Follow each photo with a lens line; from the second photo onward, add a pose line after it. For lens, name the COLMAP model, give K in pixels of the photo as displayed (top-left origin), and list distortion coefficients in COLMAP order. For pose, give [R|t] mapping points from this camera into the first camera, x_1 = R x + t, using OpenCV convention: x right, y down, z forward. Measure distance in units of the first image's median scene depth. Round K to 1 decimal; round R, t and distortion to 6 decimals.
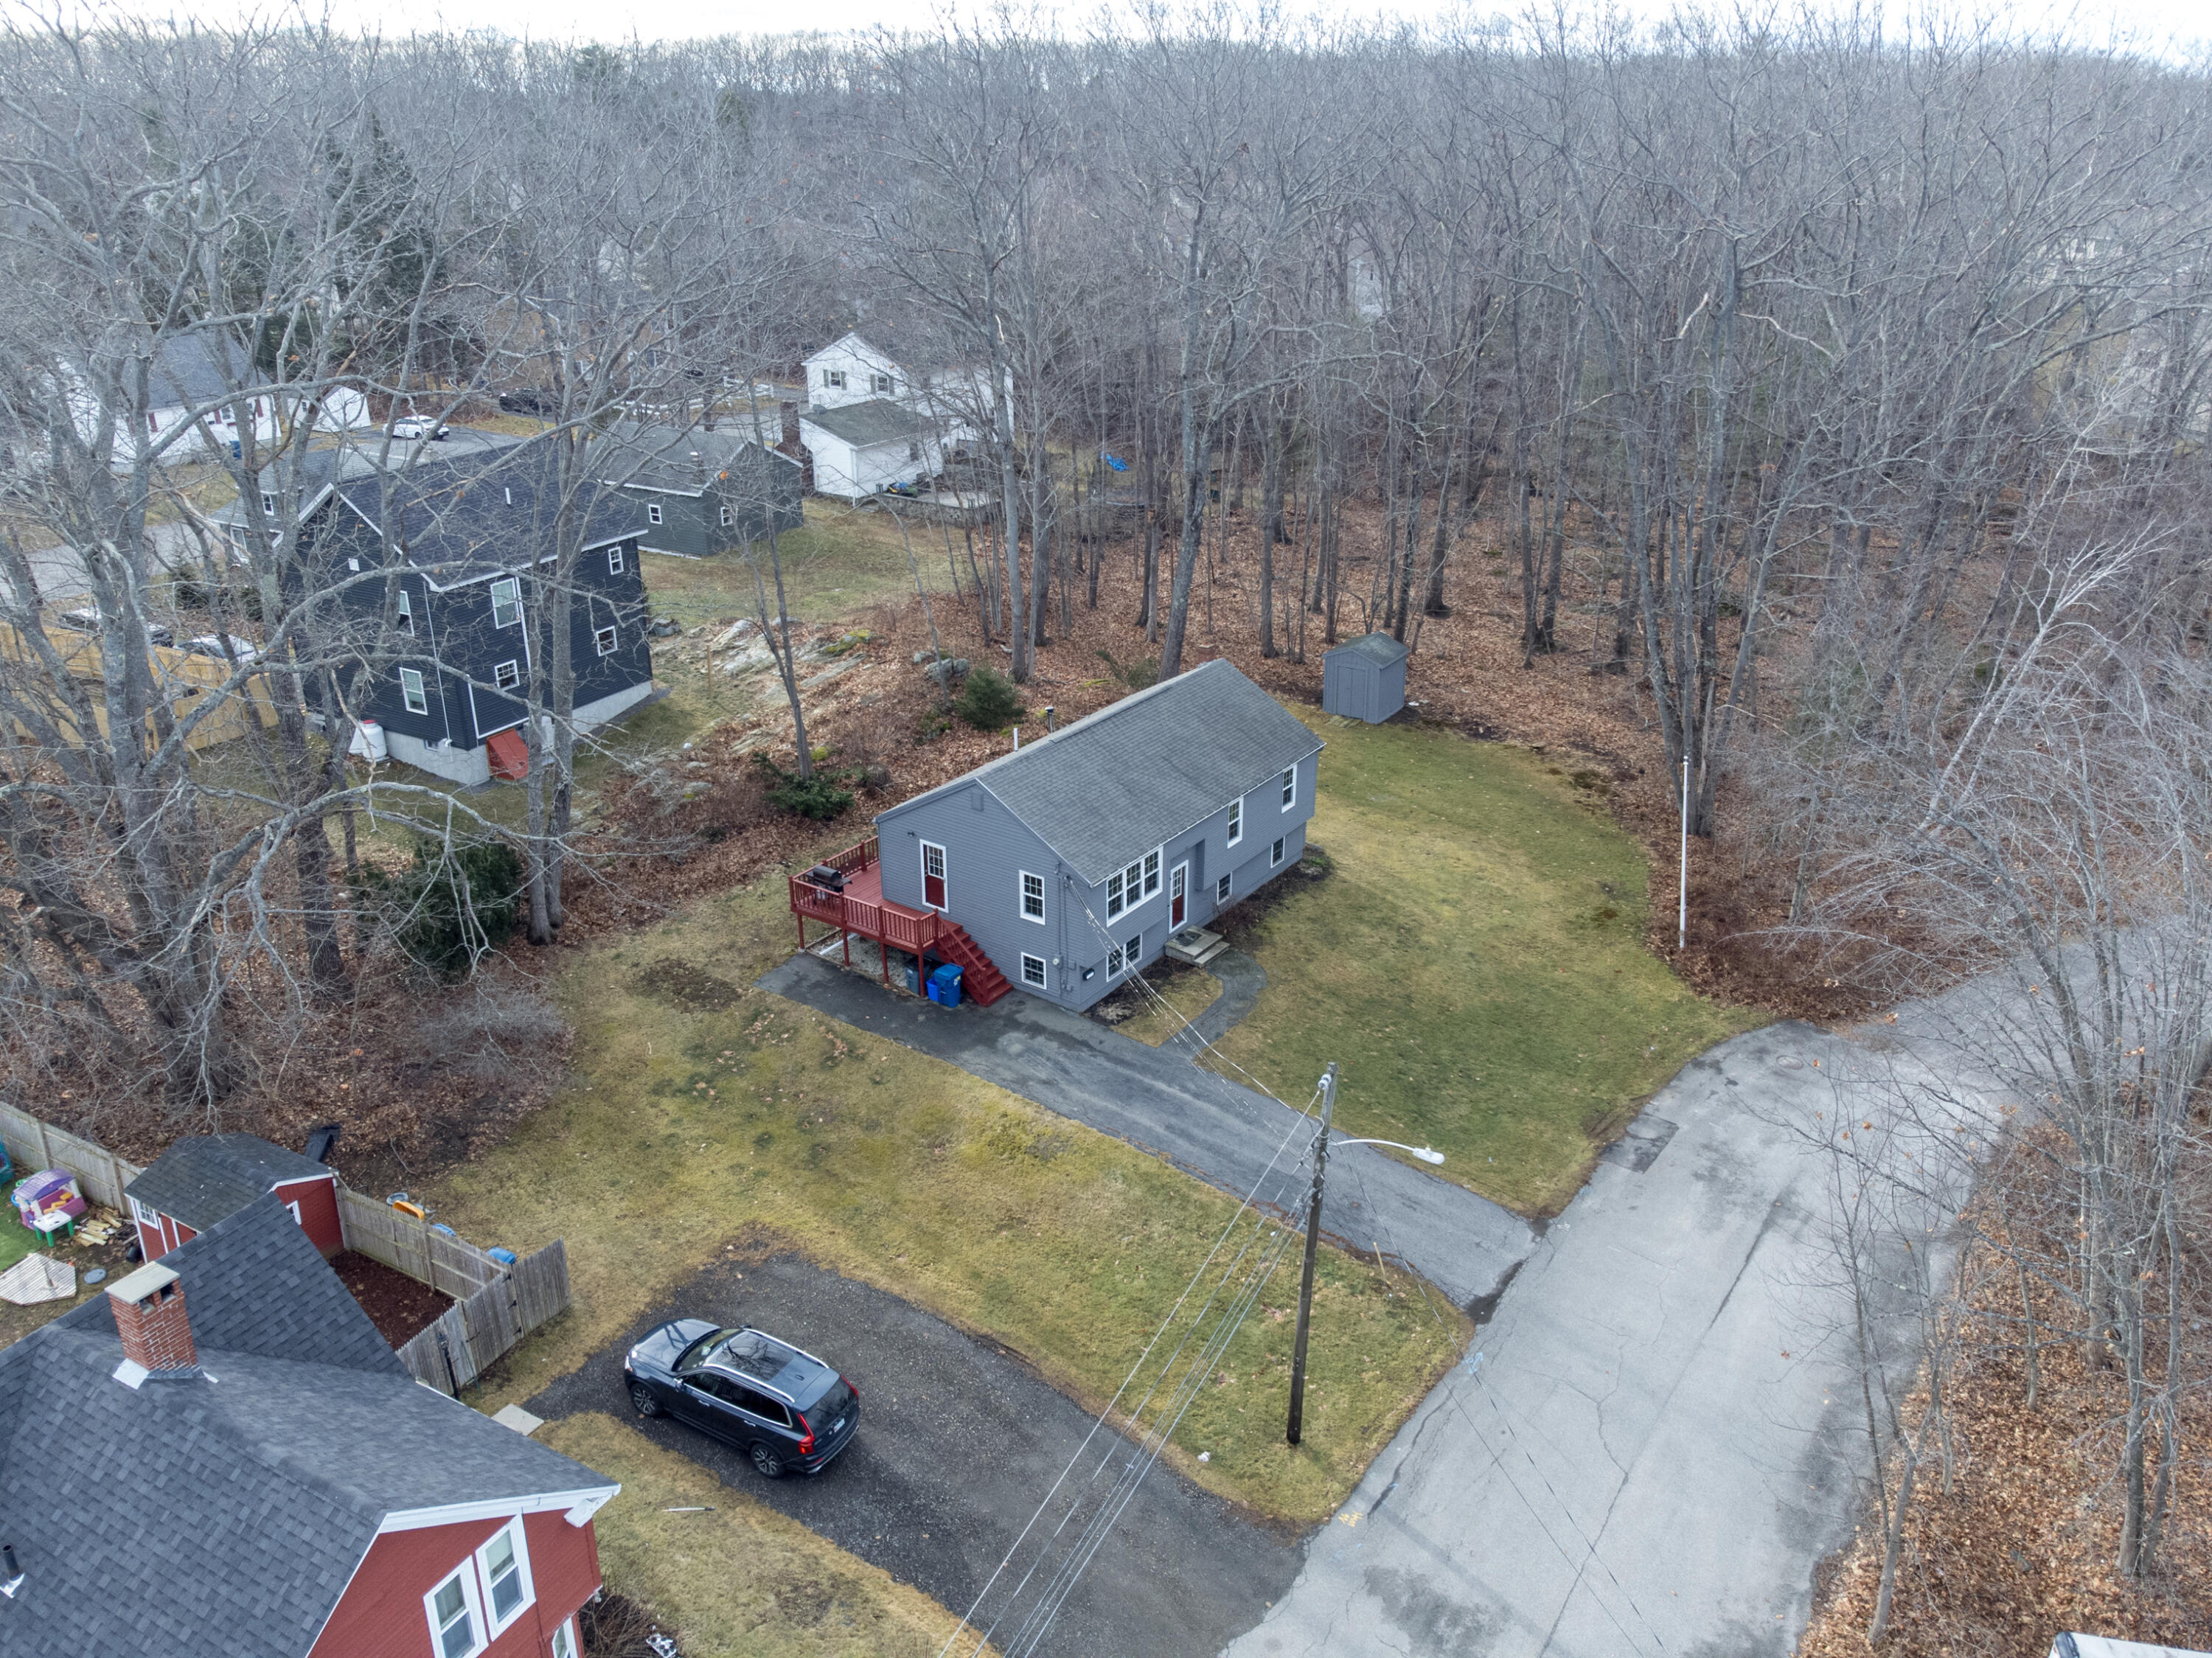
lens RADIAL K [[1631.3, 0, 1071.4], [0, 1631.3, 797.7], [0, 0, 1]] dist [0.032167, 0.000087]
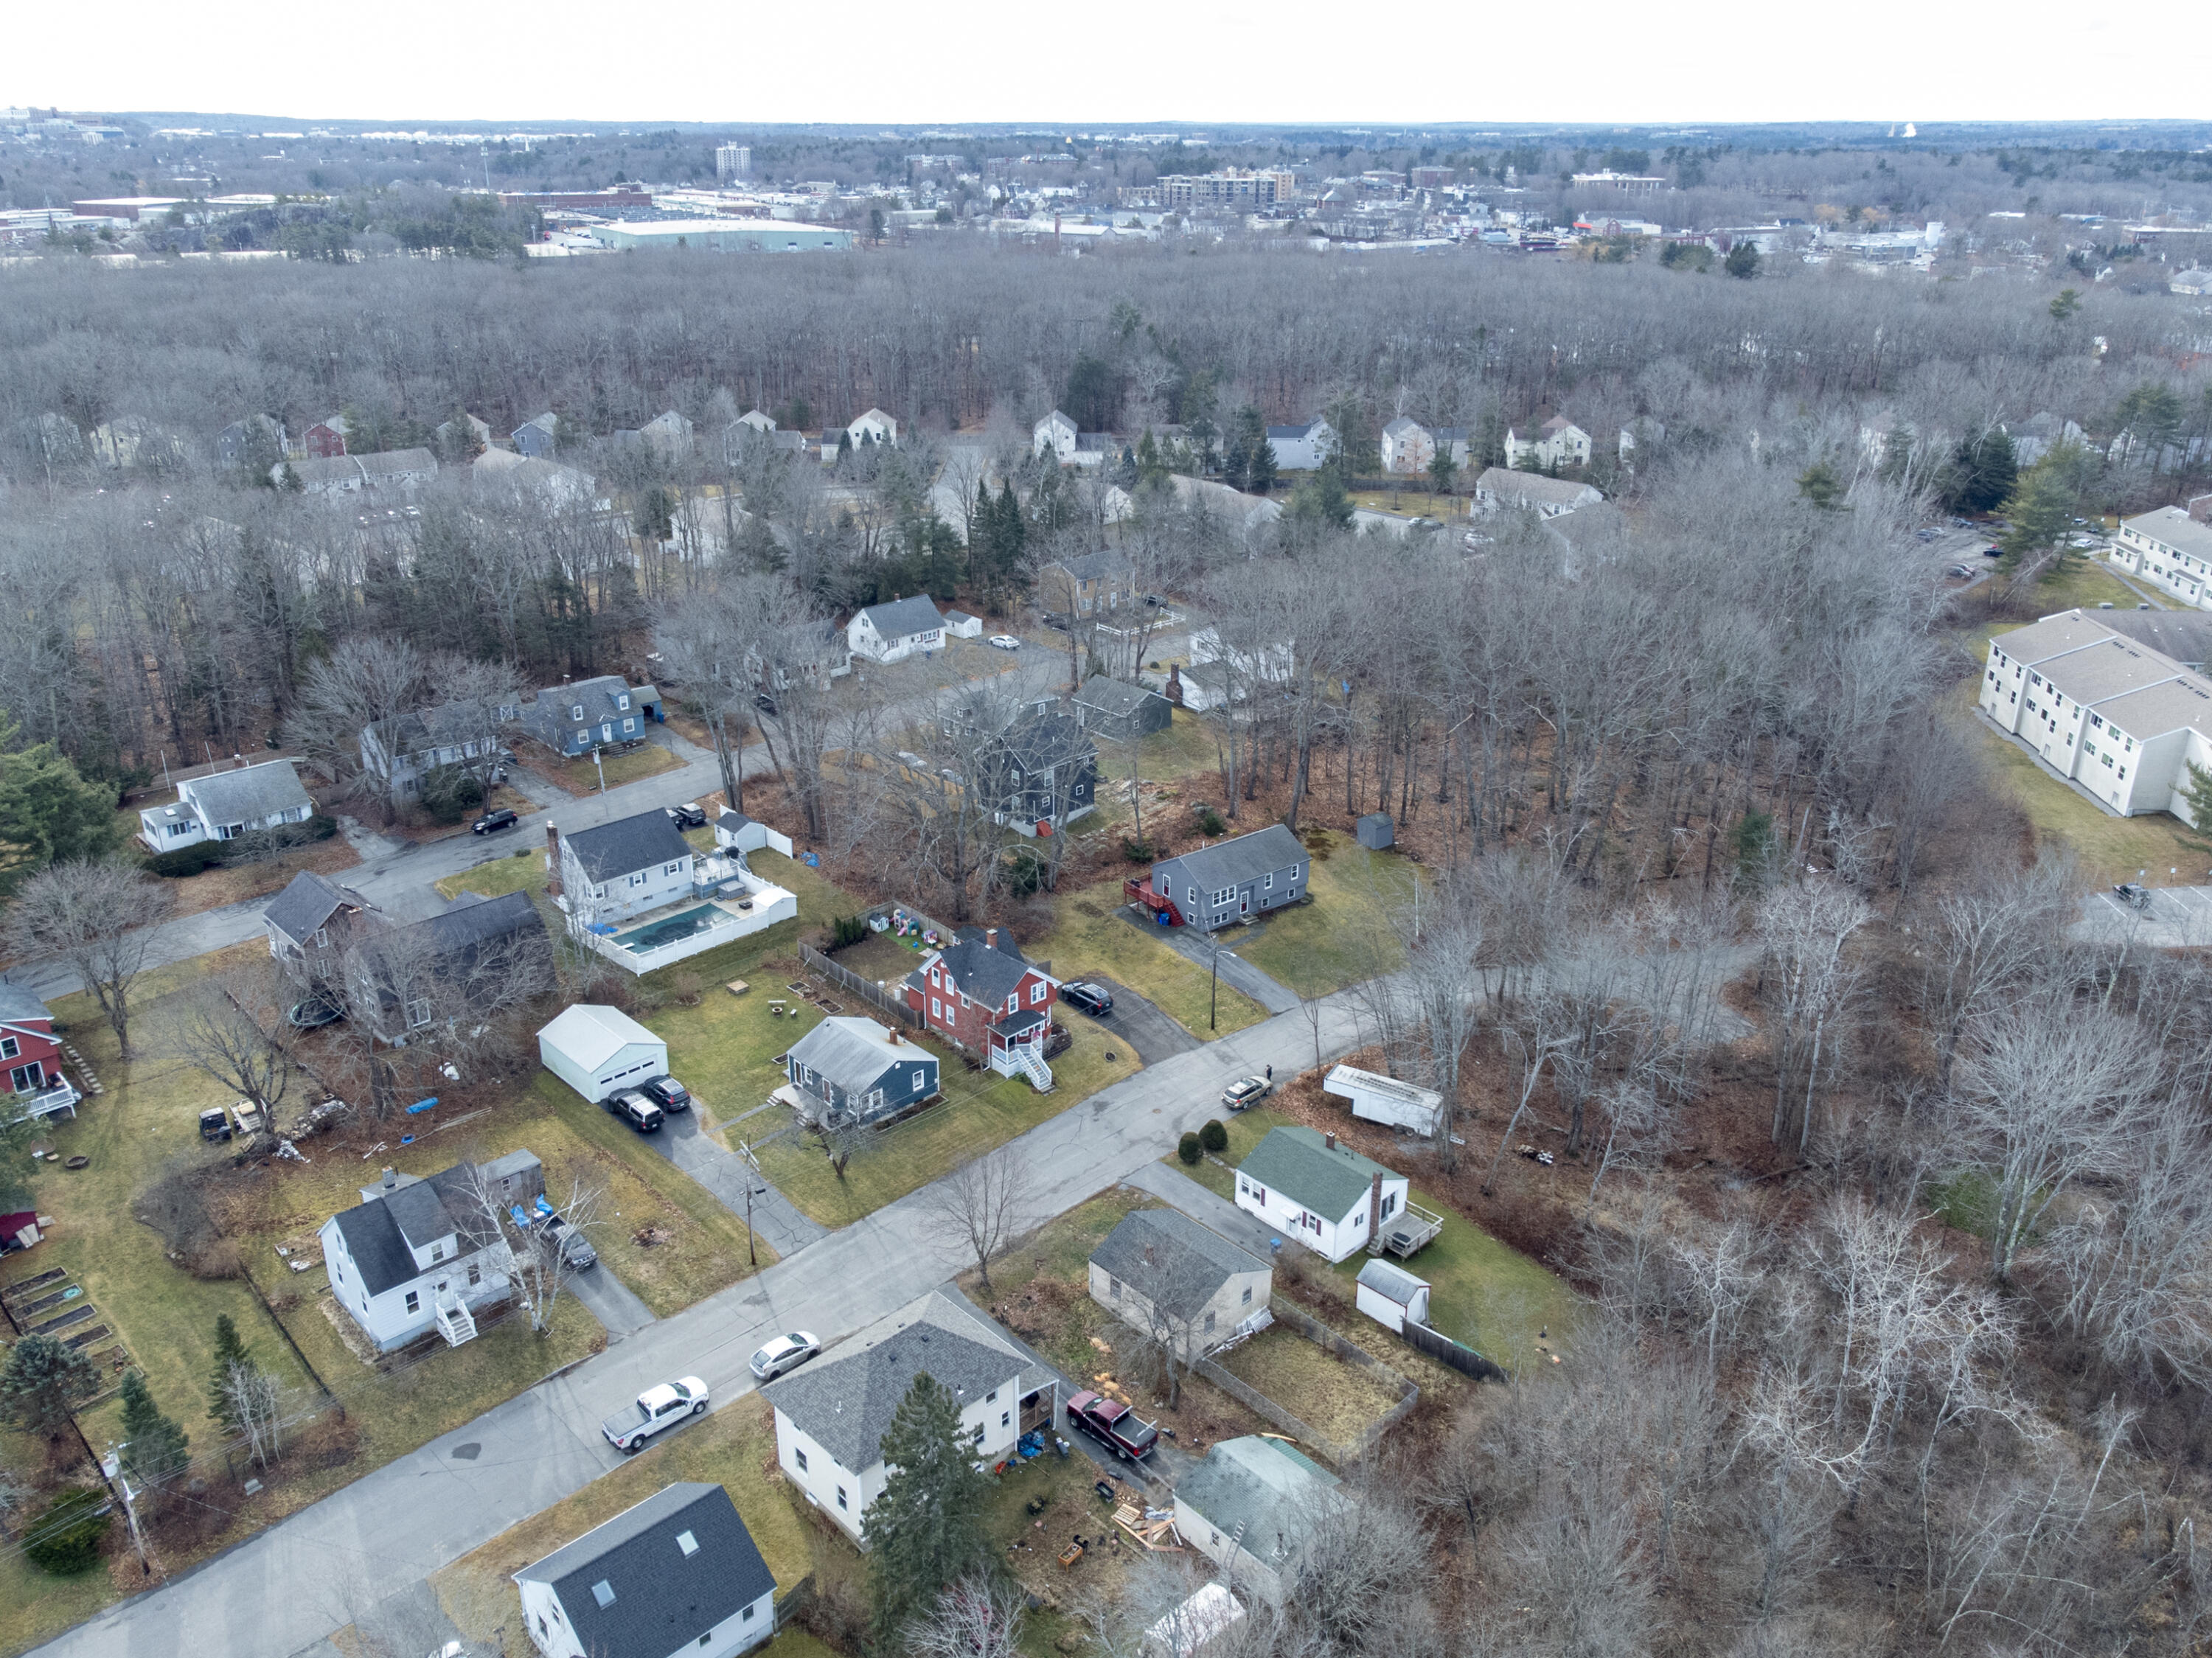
lens RADIAL K [[1579.5, 0, 1028.2], [0, 1579.5, 824.1], [0, 0, 1]] dist [0.011127, 0.002185]
pose [[0.947698, 0.114083, -0.298085, 0.573887], [-0.111945, 0.993417, 0.024294, -0.118833], [0.298894, 0.010346, 0.954230, -2.066566]]
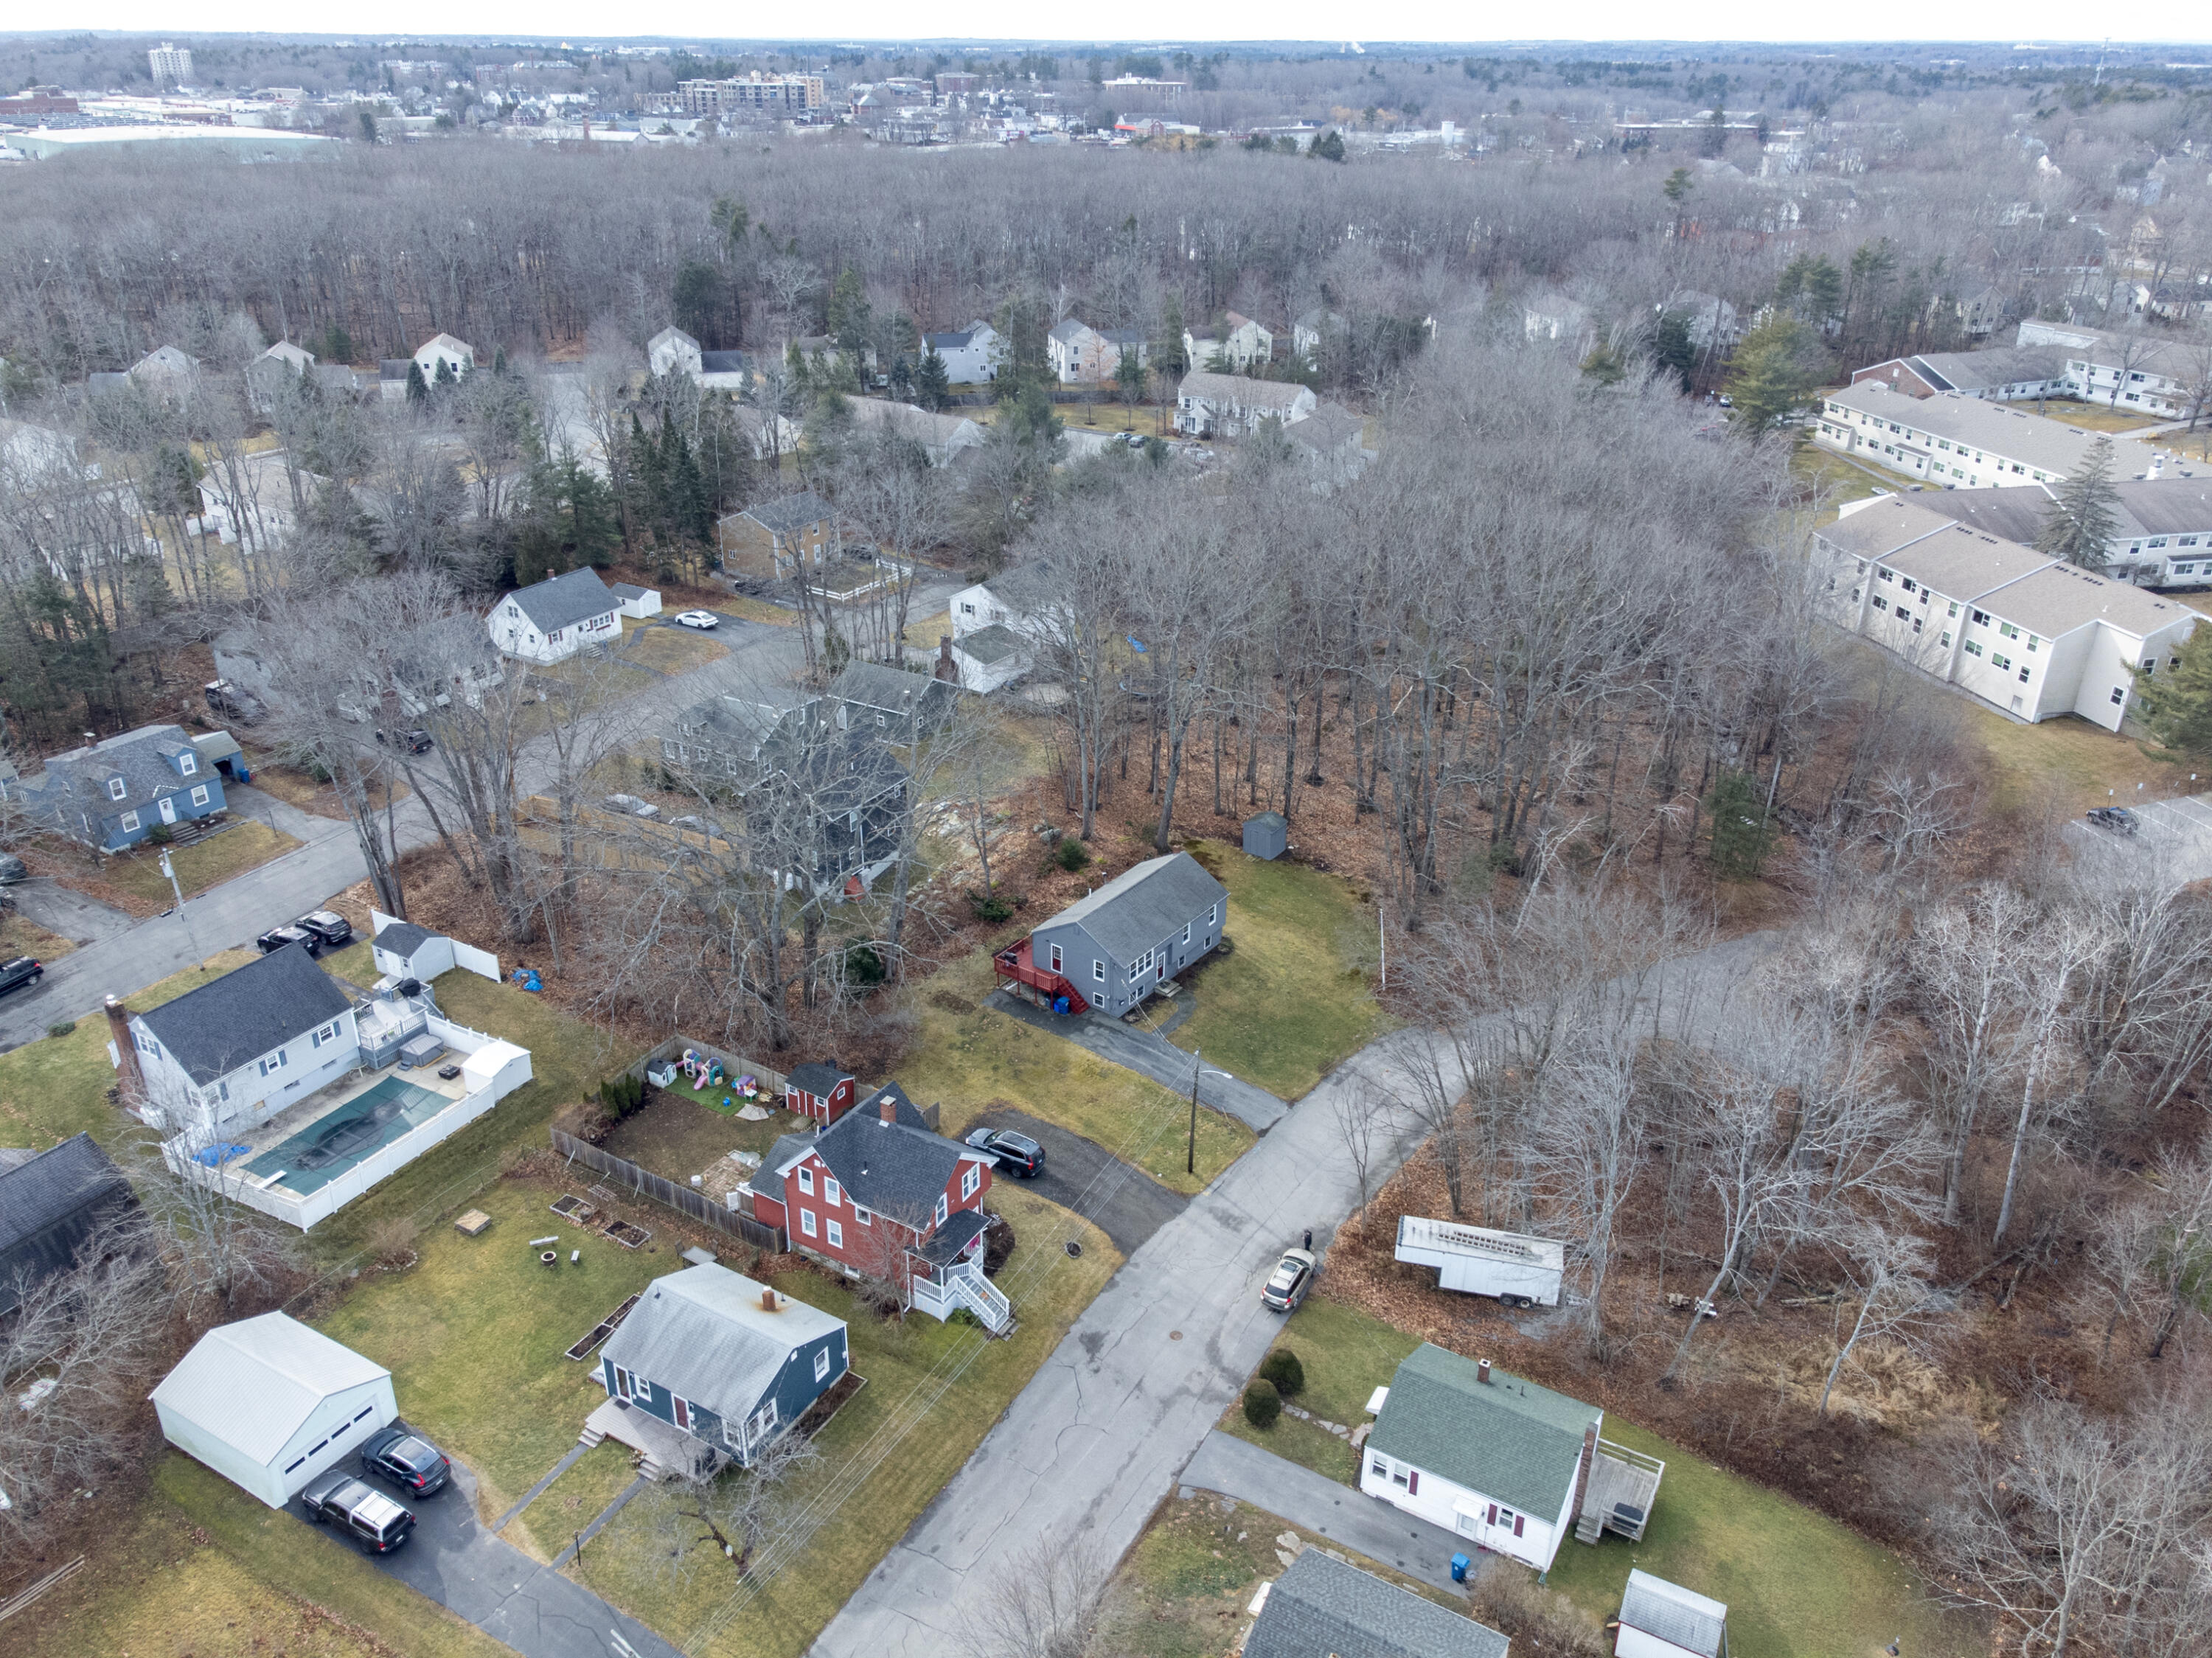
lens RADIAL K [[1579.5, 0, 1028.2], [0, 1579.5, 824.1], [0, 0, 1]] dist [0.011127, 0.002185]
pose [[0.999061, 0.011311, -0.041834, -0.031532], [-0.008980, 0.998419, 0.055489, -0.273308], [0.042395, -0.055061, 0.997583, -1.274717]]
